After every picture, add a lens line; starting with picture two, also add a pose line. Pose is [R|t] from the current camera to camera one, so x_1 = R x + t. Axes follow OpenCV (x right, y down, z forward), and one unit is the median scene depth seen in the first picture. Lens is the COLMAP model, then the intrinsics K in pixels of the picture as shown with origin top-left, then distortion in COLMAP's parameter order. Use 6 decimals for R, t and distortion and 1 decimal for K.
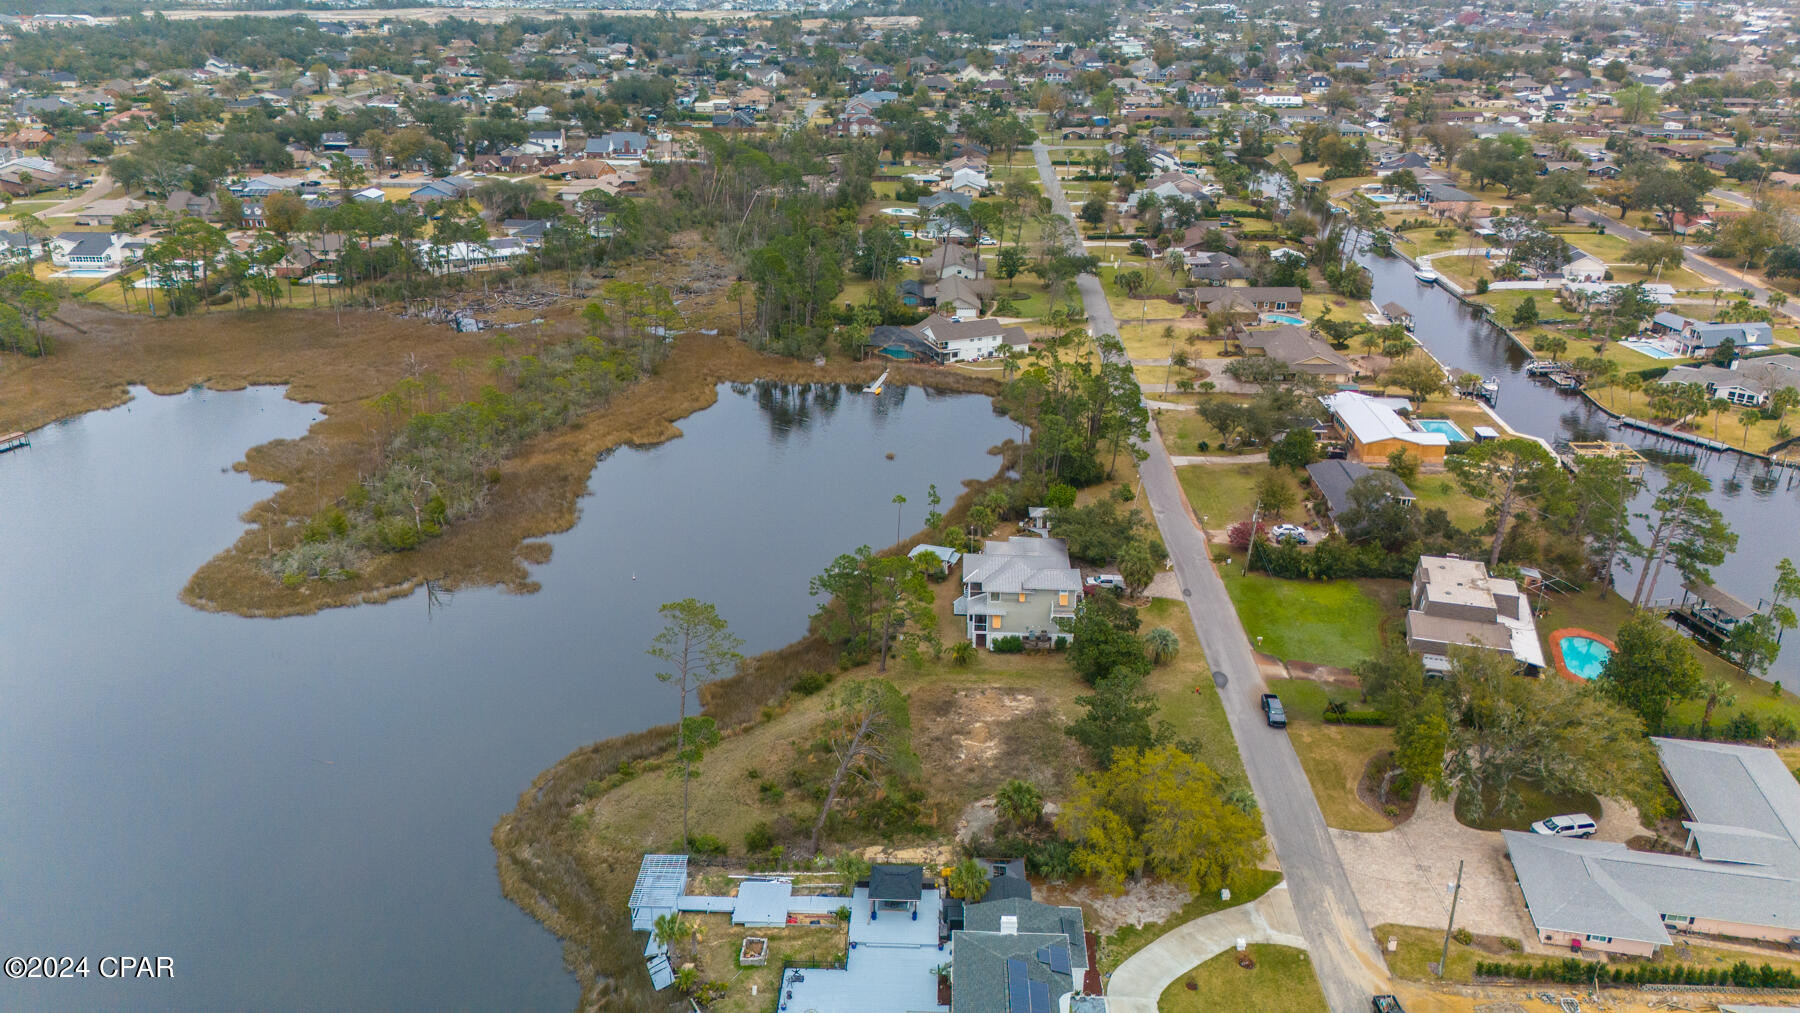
lens RADIAL K [[1315.6, 0, 900.0], [0, 1315.6, 508.9], [0, 0, 1]] dist [0.081682, -0.088829]
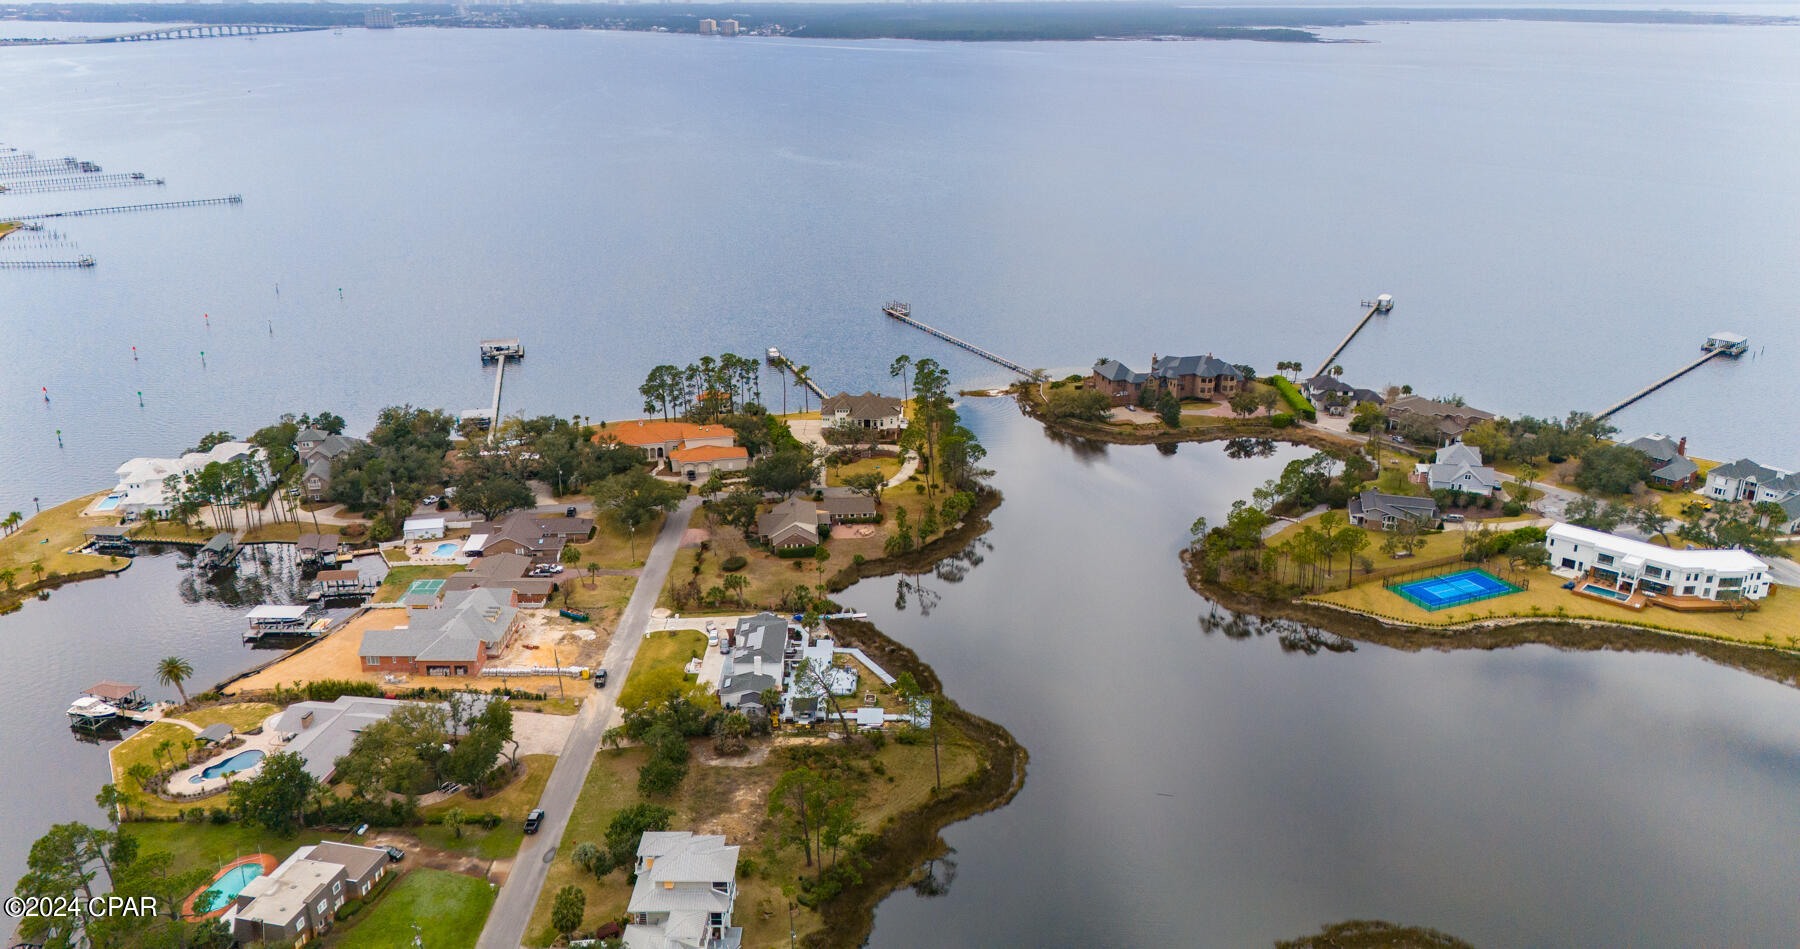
lens RADIAL K [[1313.0, 0, 901.6], [0, 1313.0, 463.6], [0, 0, 1]] dist [0.058973, -0.022400]
pose [[-0.998972, 0.012422, -0.043607, -0.069088], [-0.020354, 0.736527, 0.676102, -1.381121], [0.040516, 0.676294, -0.735517, 2.261769]]
